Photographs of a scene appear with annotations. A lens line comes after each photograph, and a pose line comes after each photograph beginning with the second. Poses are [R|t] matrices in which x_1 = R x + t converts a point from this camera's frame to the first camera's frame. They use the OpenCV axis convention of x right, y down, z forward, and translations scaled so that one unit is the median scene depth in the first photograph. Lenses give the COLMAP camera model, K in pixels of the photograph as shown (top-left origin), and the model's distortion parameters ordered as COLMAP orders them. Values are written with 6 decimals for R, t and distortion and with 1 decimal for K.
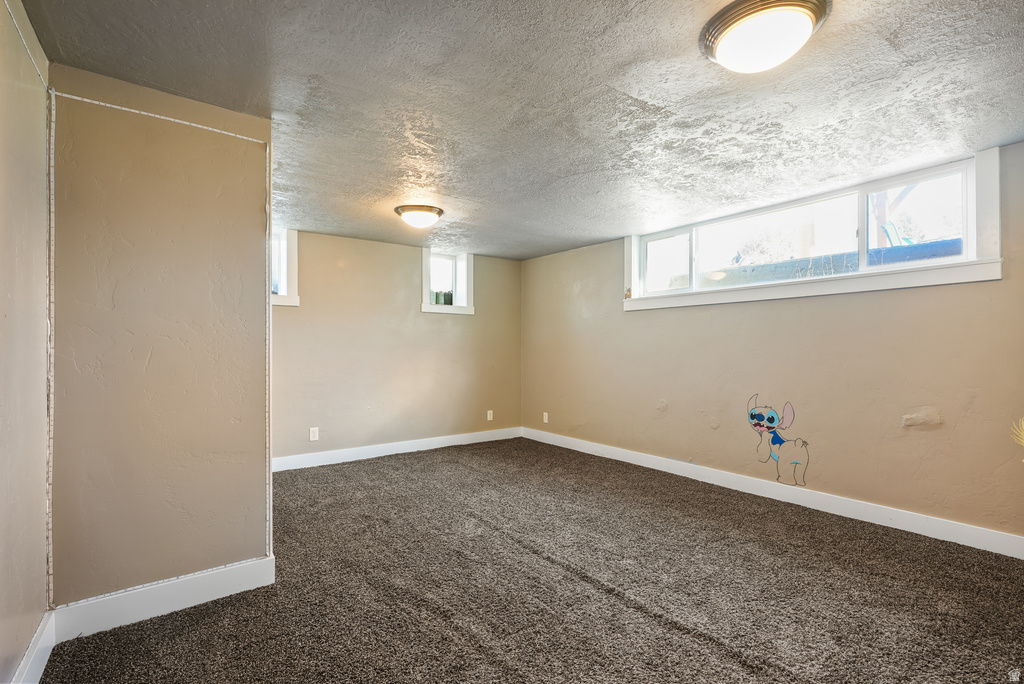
lens RADIAL K [[467.2, 0, 506.1], [0, 467.2, 324.2], [0, 0, 1]] dist [-0.013078, 0.004479]
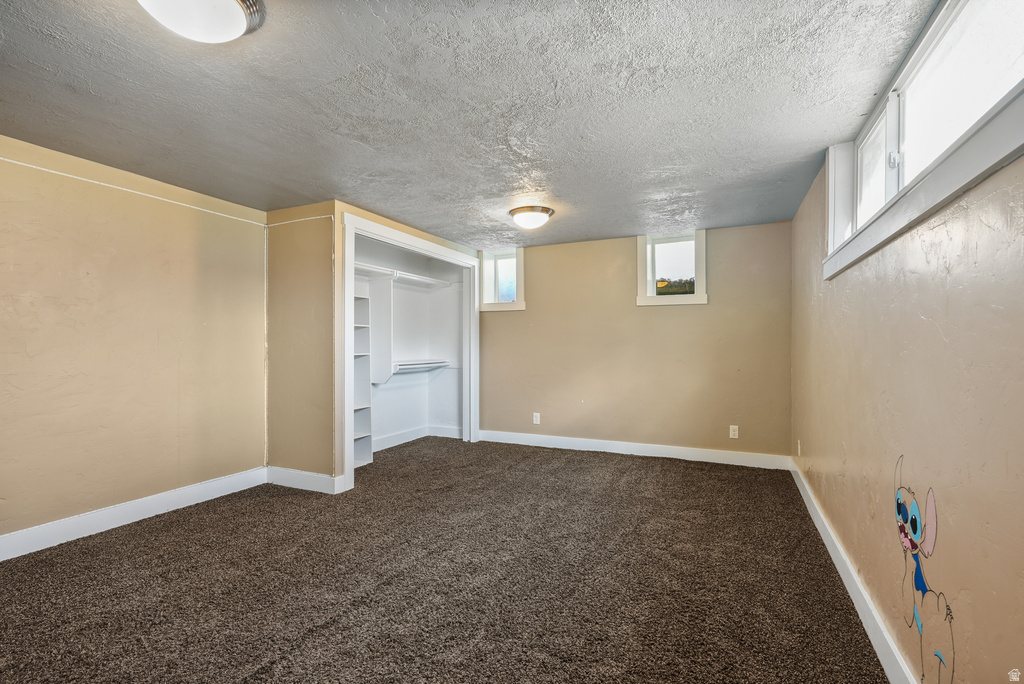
lens RADIAL K [[472.1, 0, 512.0], [0, 472.1, 342.0], [0, 0, 1]] dist [-0.004744, -0.000254]
pose [[0.460834, -0.005007, -0.887472, 0.676587], [0.050953, 0.998484, 0.020825, 0.018238], [0.886023, -0.054817, 0.460390, 0.456420]]
